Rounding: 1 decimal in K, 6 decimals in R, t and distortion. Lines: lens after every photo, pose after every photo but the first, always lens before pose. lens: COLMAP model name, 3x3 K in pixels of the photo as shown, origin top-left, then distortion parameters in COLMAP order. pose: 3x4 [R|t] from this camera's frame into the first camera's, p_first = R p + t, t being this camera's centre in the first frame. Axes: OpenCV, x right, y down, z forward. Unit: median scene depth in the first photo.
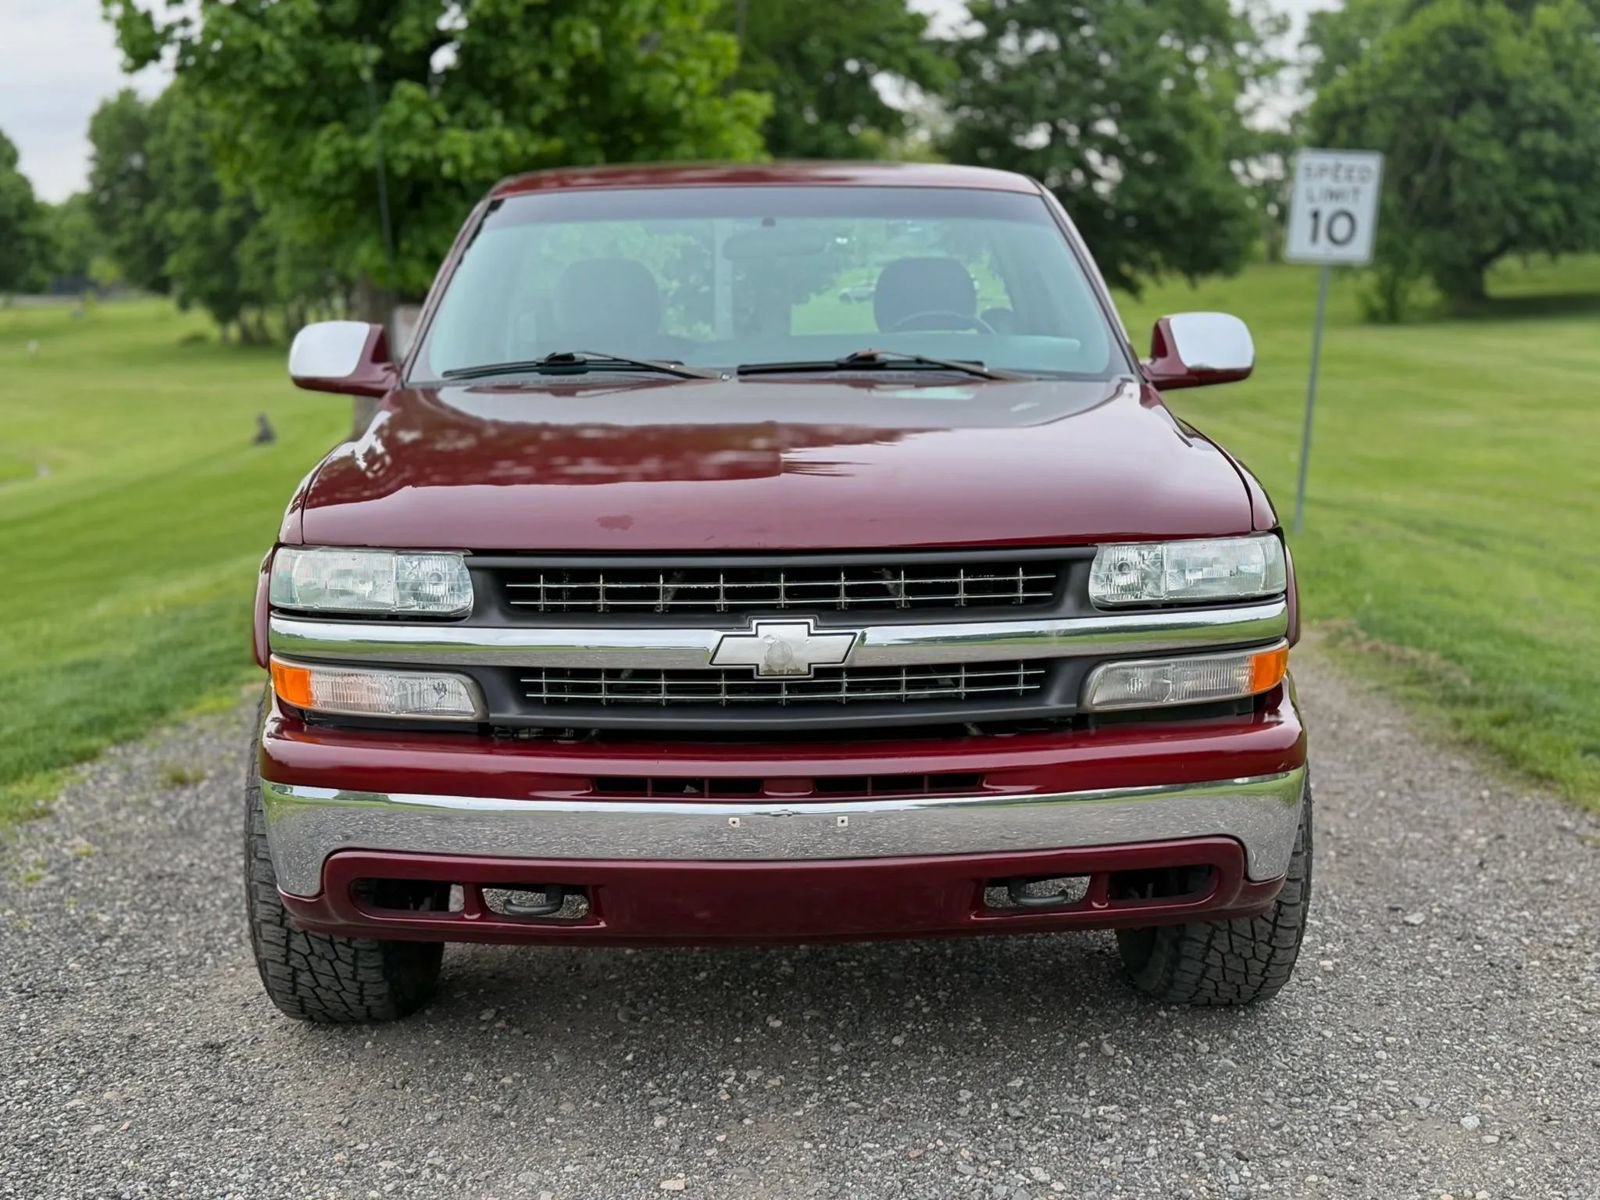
lens RADIAL K [[2025.4, 0, 796.7], [0, 2025.4, 598.1], [0, 0, 1]] dist [0.119875, 0.000000]
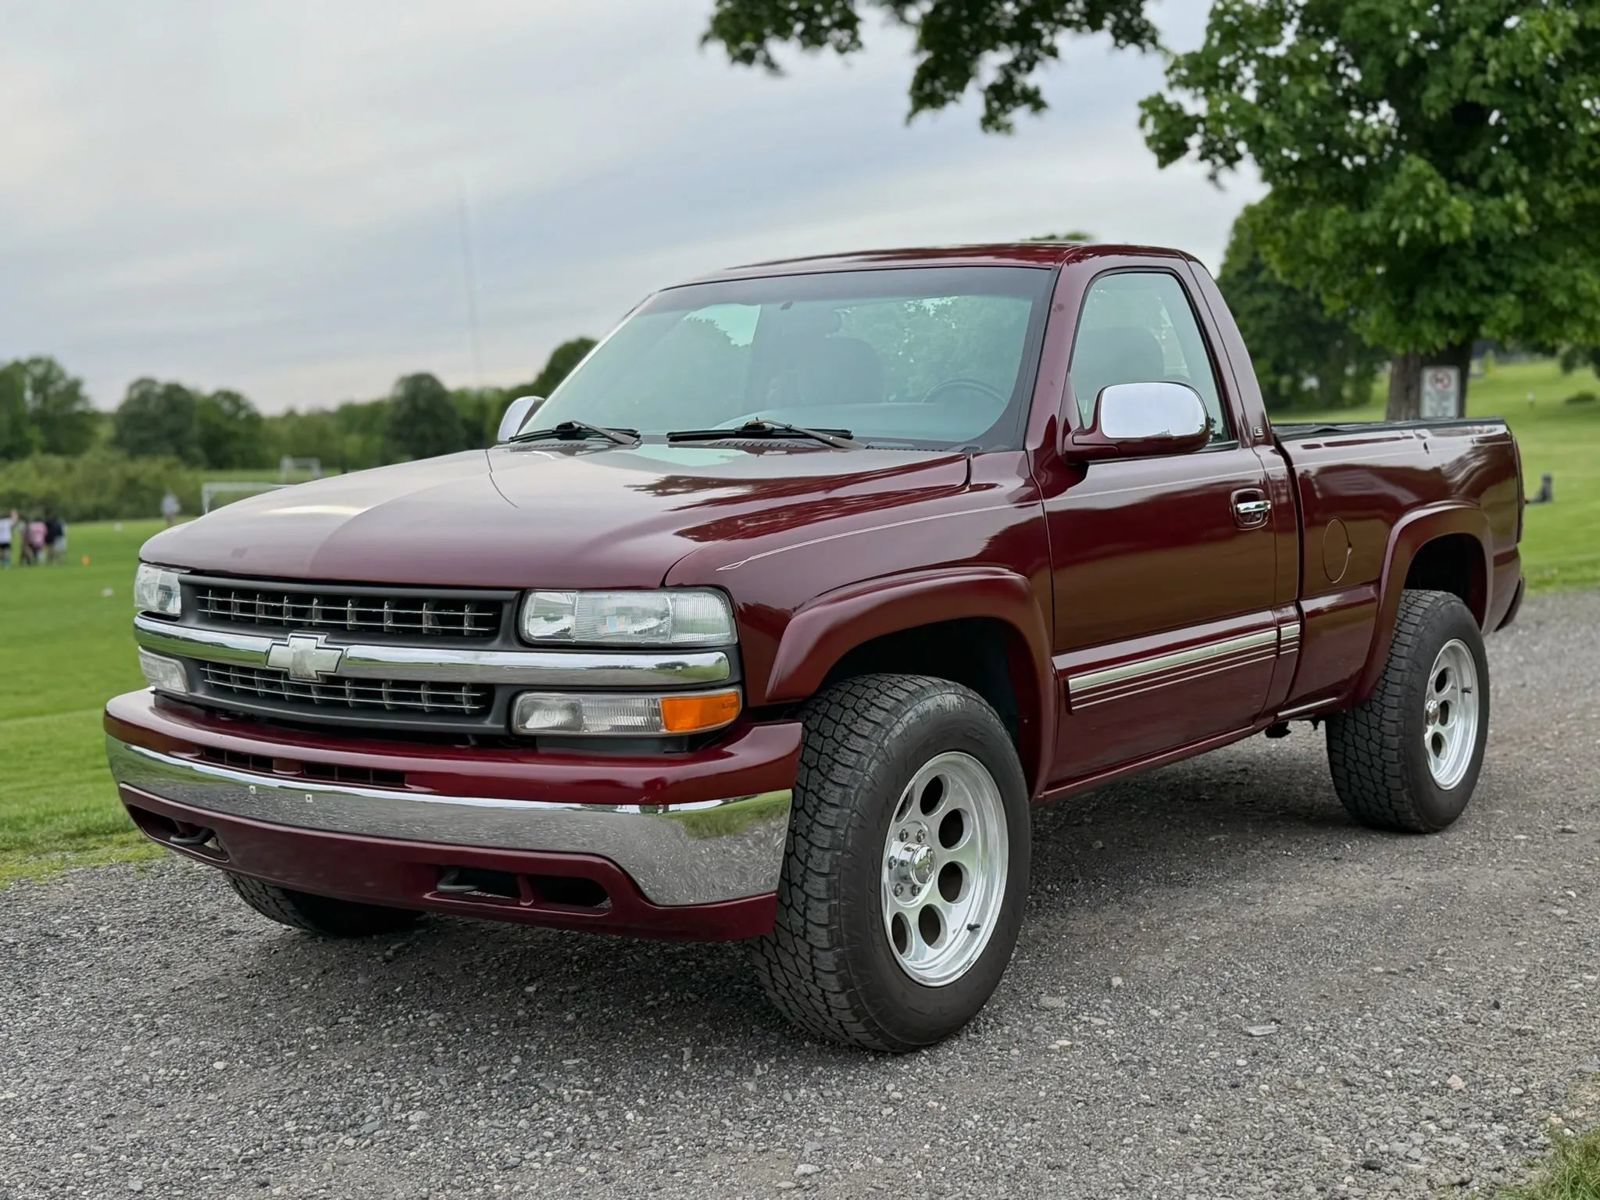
lens RADIAL K [[2055.7, 0, 799.3], [0, 2055.7, 611.1], [0, 0, 1]] dist [0.097444, 0.000000]
pose [[0.781570, 0.056555, -0.621248, 0.949364], [-0.071942, 0.997409, 0.000291, -0.024359], [0.619655, 0.044466, 0.783614, 0.166746]]
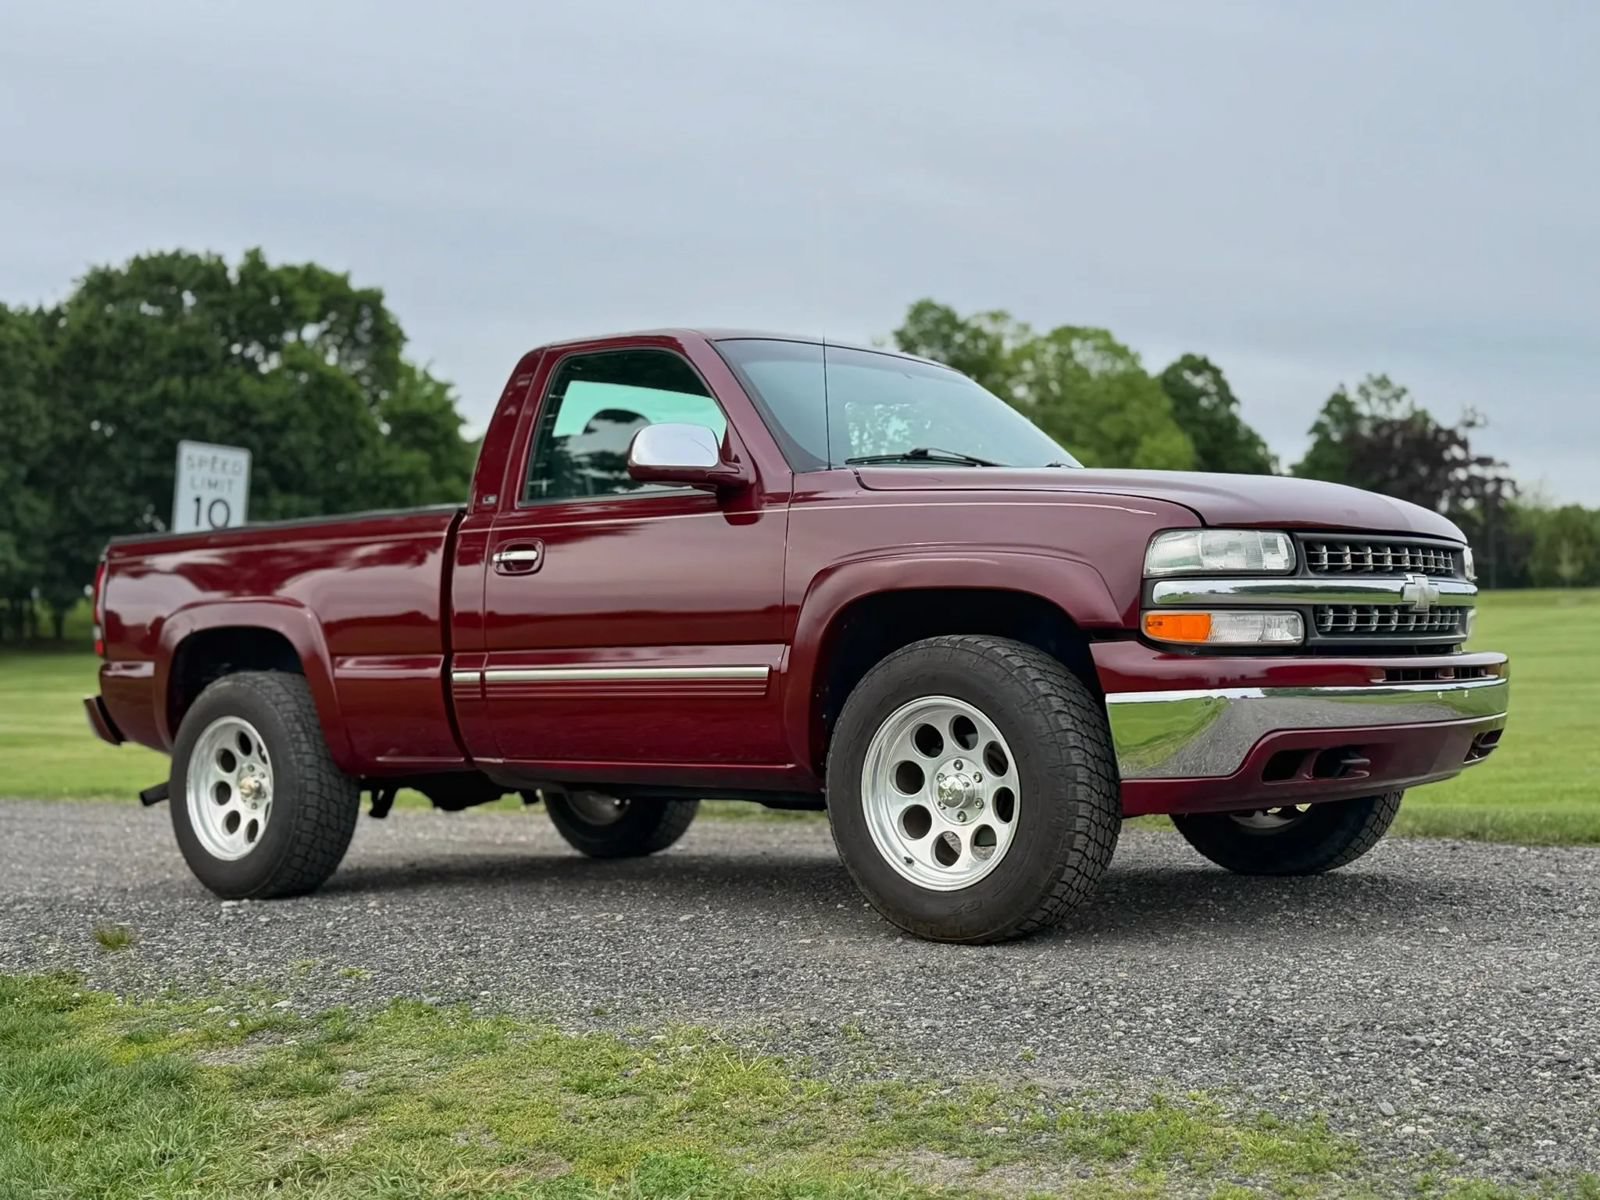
lens RADIAL K [[2025.4, 0, 805.3], [0, 2025.4, 604.5], [0, 0, 1]] dist [0.119875, 0.000000]
pose [[0.651647, 0.015231, 0.758369, -1.448675], [0.121125, 0.984879, -0.123860, 0.164340], [-0.748789, 0.172570, 0.639949, 0.294044]]
